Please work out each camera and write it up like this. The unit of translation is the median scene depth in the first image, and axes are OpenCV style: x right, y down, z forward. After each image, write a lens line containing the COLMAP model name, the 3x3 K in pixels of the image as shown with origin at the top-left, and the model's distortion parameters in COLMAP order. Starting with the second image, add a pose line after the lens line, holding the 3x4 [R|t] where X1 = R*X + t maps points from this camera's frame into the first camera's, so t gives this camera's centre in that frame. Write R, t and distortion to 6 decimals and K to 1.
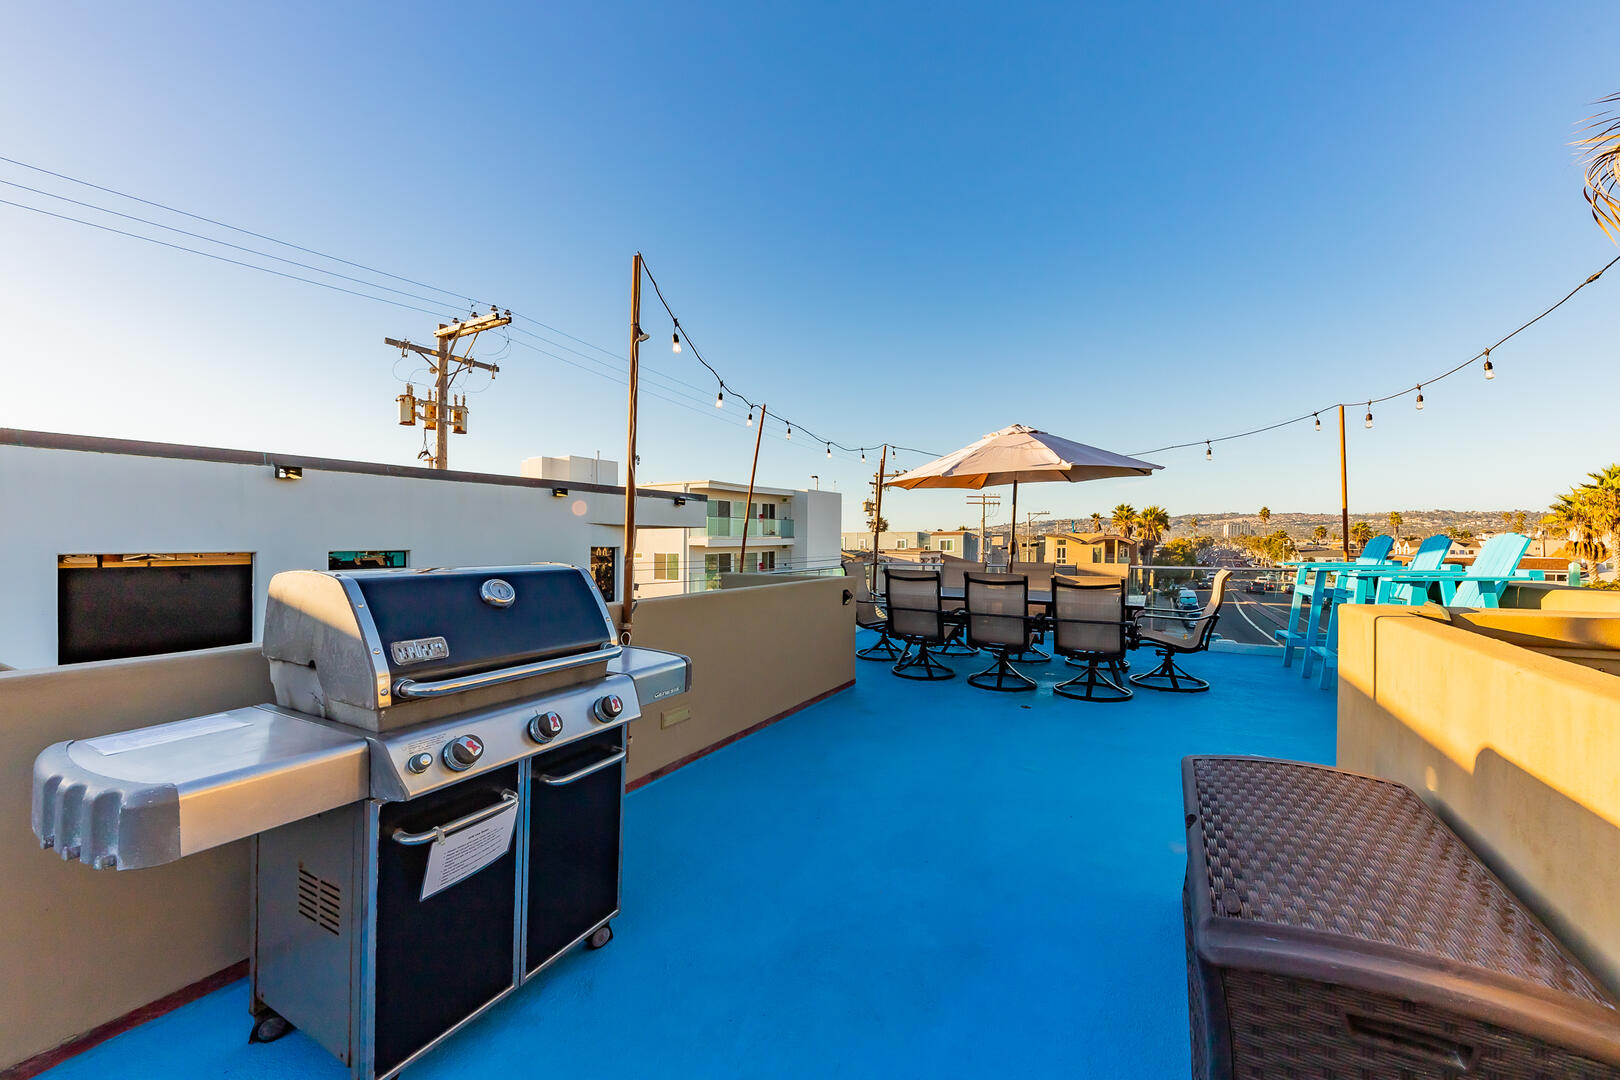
lens RADIAL K [[619.9, 0, 805.6], [0, 619.9, 561.6], [0, 0, 1]] dist [0.001527, -0.000240]
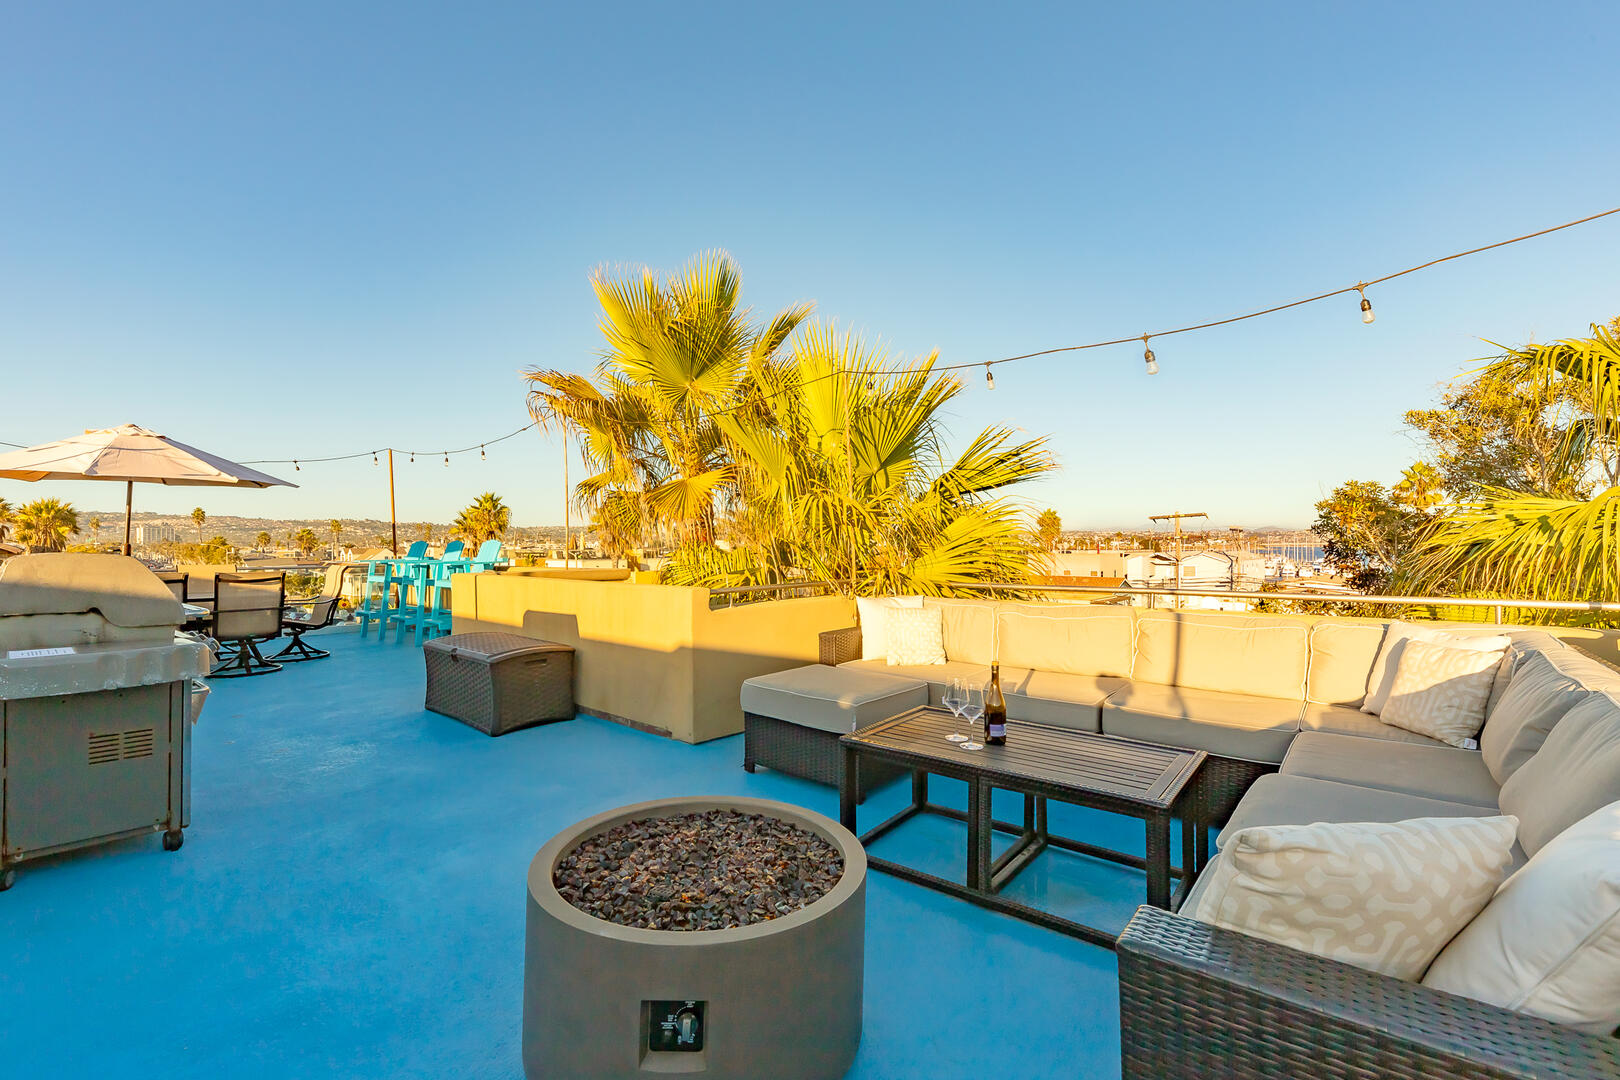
lens RADIAL K [[717.1, 0, 810.0], [0, 717.1, 540.0], [0, 0, 1]] dist [0.014416, -0.000020]
pose [[0.223588, 0.011620, 0.974615, -0.087978], [0.032494, 0.999284, -0.019369, 0.003156], [-0.974142, 0.035999, 0.223050, -0.049075]]
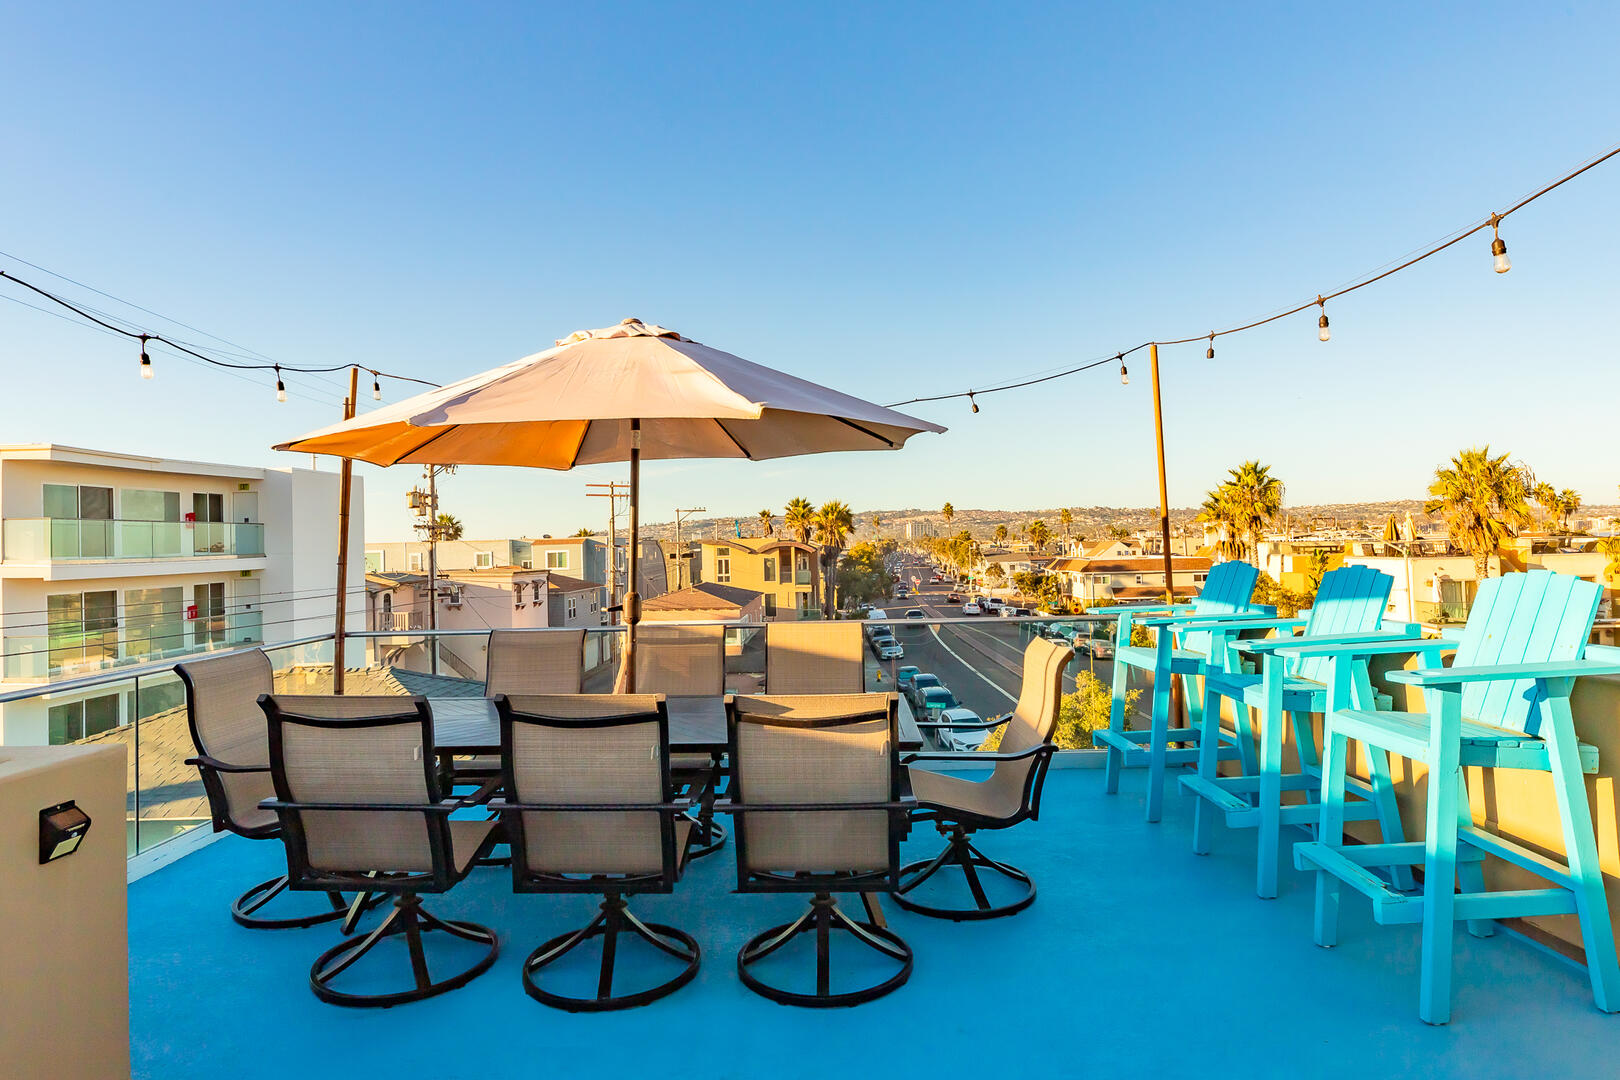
lens RADIAL K [[907.9, 0, 810.0], [0, 907.9, 540.0], [0, 0, 1]] dist [0.000797, 0.000030]
pose [[0.883162, -0.014447, 0.468845, 0.024685], [0.034977, 0.998771, -0.035111, -0.006858], [-0.467762, 0.047408, 0.882582, 0.064114]]
